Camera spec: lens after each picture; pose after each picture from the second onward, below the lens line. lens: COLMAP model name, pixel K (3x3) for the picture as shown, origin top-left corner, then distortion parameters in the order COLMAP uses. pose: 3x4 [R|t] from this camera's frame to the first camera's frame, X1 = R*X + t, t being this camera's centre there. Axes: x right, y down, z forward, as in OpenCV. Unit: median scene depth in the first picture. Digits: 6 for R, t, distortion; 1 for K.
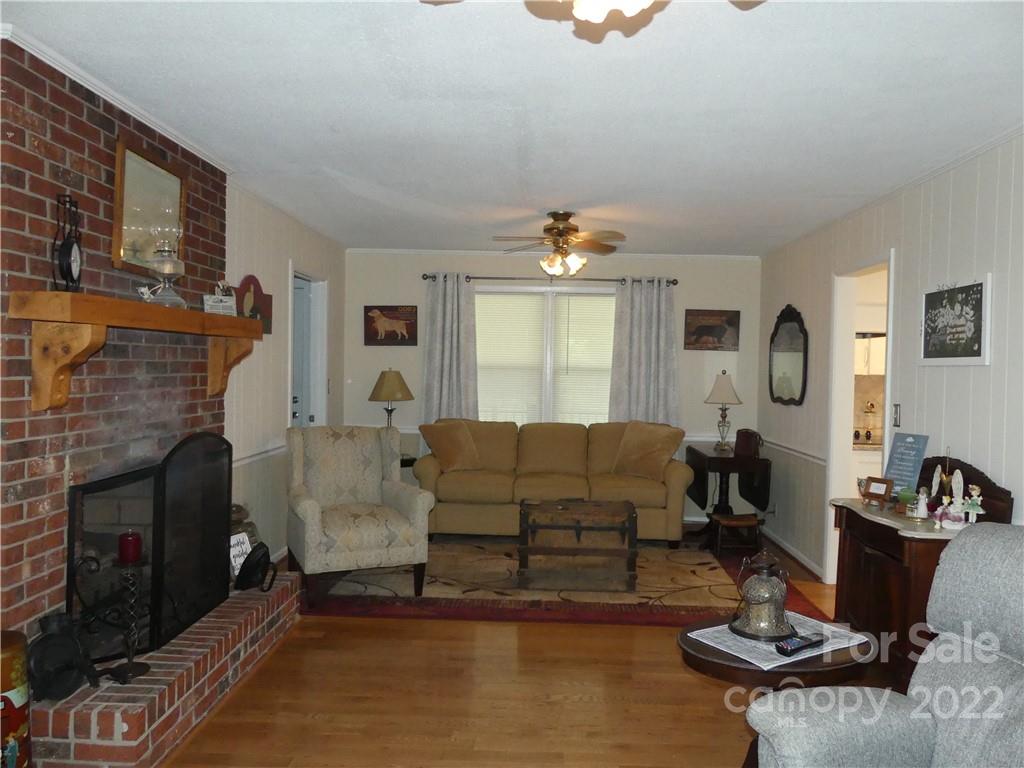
lens RADIAL K [[754.2, 0, 512.0], [0, 754.2, 384.0], [0, 0, 1]] dist [-0.038661, 0.029656]
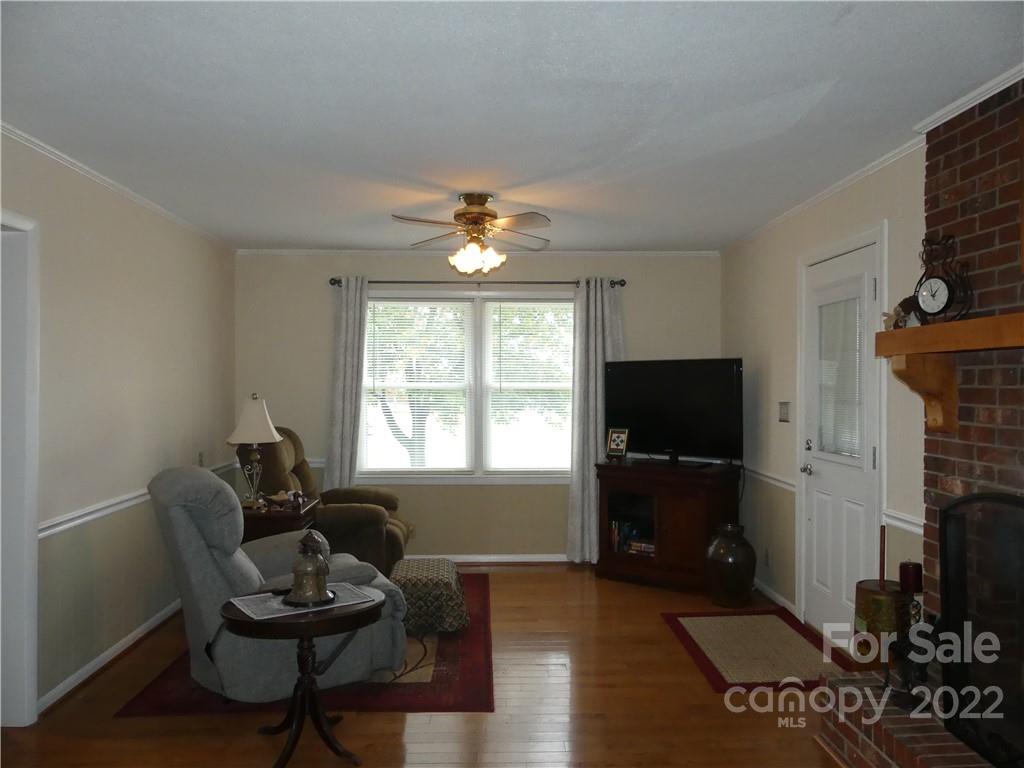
lens RADIAL K [[803.0, 0, 476.9], [0, 803.0, 380.8], [0, 0, 1]] dist [-0.006125, 0.056827]
pose [[-0.999368, -0.018581, -0.030308, 0.096611], [-0.019276, 0.999554, 0.022798, -0.051703], [0.029871, 0.023368, -0.999281, 1.998047]]
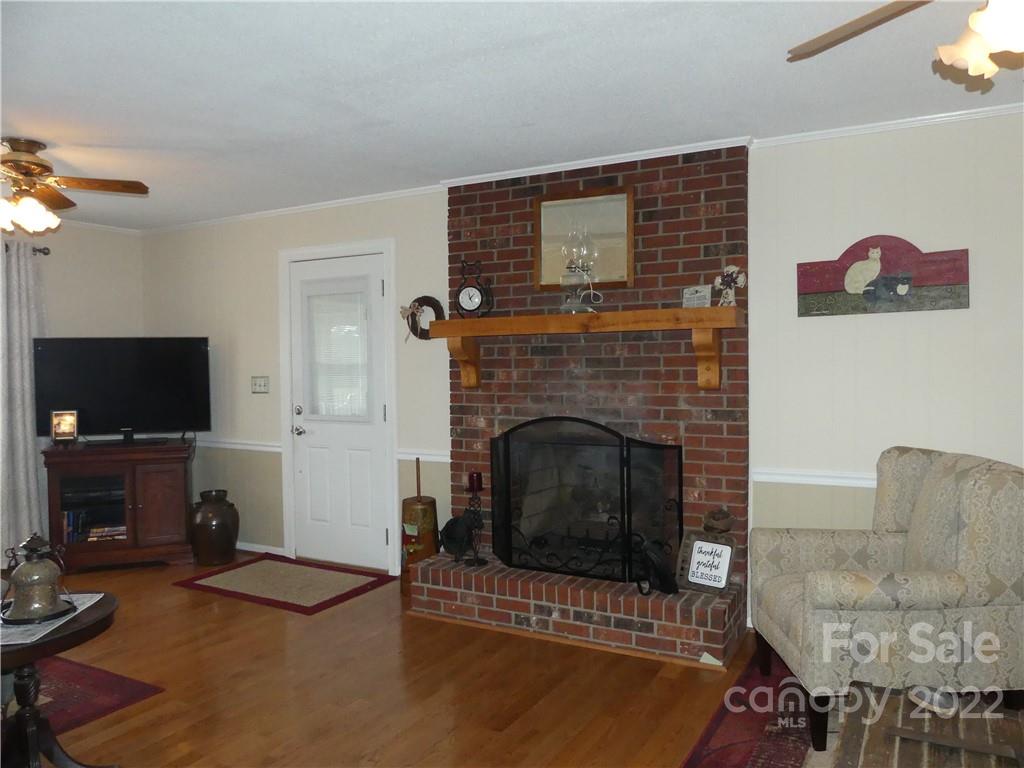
lens RADIAL K [[825.6, 0, 512.0], [0, 825.6, 384.0], [0, 0, 1]] dist [0.054511, -0.072249]
pose [[-0.475078, 0.009376, -0.879894, 0.908311], [-0.019970, 0.999571, 0.021433, -0.015970], [0.879717, 0.027754, -0.474687, 1.815577]]
